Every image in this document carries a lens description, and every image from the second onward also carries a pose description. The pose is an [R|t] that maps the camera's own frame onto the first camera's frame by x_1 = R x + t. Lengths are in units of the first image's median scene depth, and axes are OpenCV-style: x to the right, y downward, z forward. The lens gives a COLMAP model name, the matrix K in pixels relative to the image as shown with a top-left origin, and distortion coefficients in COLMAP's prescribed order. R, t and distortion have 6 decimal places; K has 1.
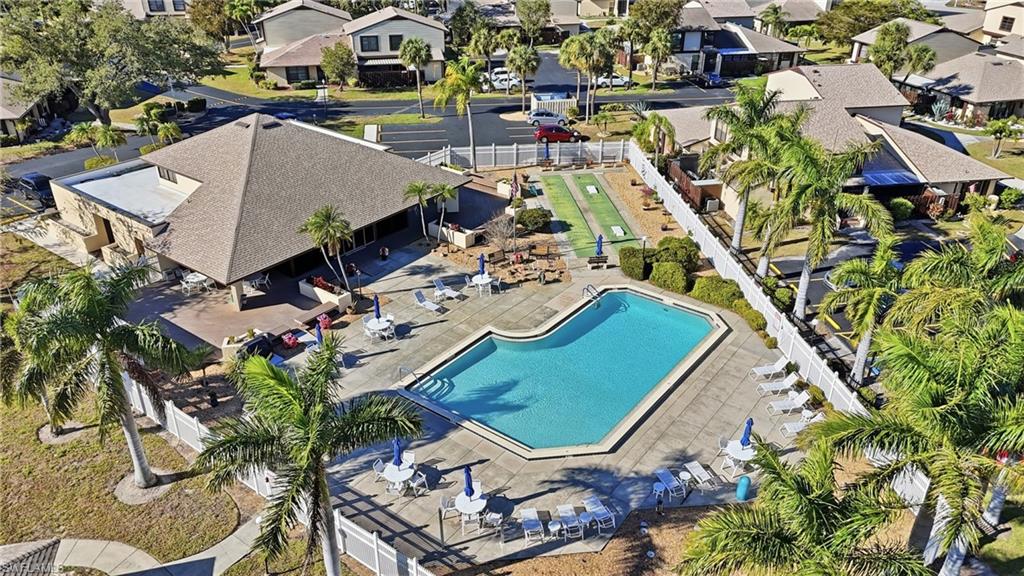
lens RADIAL K [[746.7, 0, 512.6], [0, 746.7, 289.2], [0, 0, 1]] dist [0.088327, -0.099818]
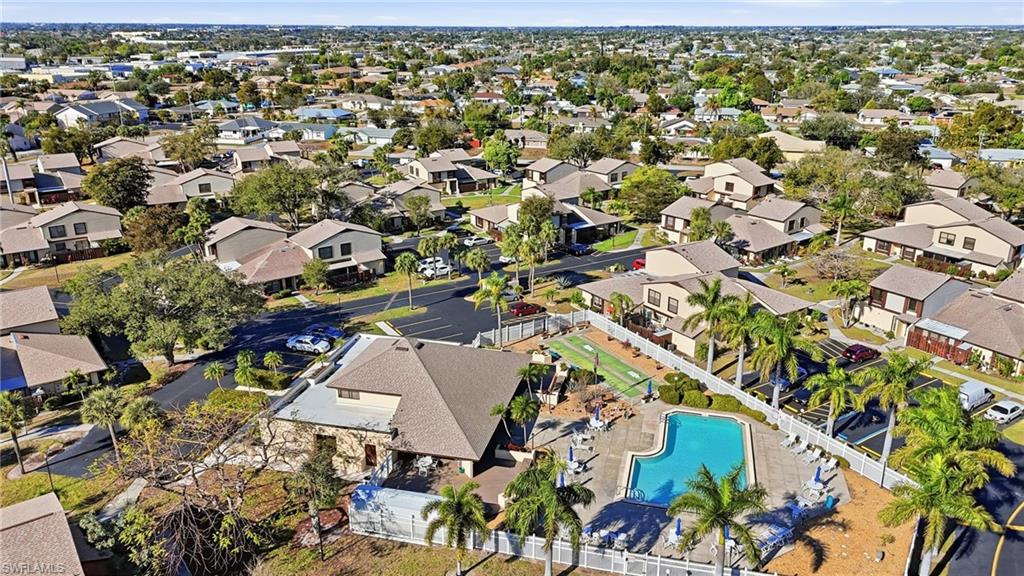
lens RADIAL K [[746.7, 0, 512.6], [0, 746.7, 289.2], [0, 0, 1]] dist [0.088327, -0.099818]
pose [[0.918495, -0.135551, 0.371474, -0.447805], [0.191548, 0.974355, -0.118073, -0.081166], [-0.345943, 0.179605, 0.920905, -0.254475]]
